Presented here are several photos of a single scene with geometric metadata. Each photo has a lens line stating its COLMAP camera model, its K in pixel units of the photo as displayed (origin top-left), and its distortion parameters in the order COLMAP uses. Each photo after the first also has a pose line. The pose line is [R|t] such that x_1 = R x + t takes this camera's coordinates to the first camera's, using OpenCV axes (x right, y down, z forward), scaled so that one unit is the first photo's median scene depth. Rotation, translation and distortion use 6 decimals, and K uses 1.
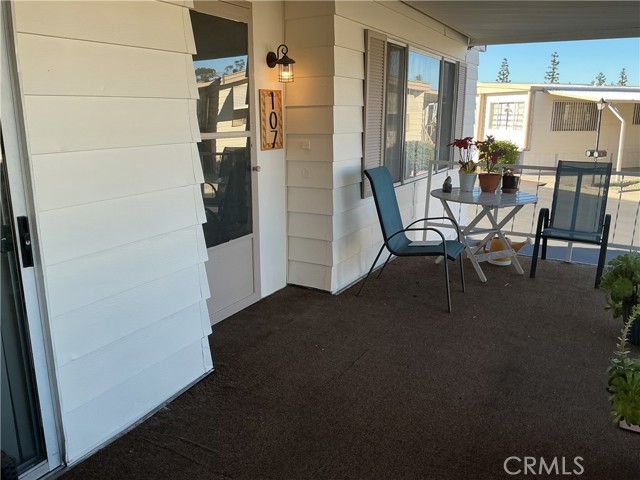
lens RADIAL K [[523.1, 0, 320.0], [0, 523.1, 240.0], [0, 0, 1]] dist [0.116972, -0.246515]
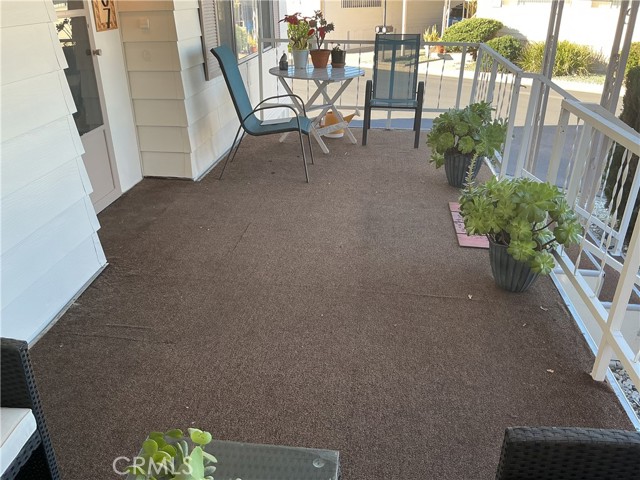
lens RADIAL K [[523.1, 0, 320.0], [0, 523.1, 240.0], [0, 0, 1]] dist [0.116972, -0.246515]
pose [[0.928401, -0.165134, 0.332869, -0.108756], [0.094298, 0.971202, 0.218803, 0.014808], [-0.359415, -0.171749, 0.917237, -0.038541]]
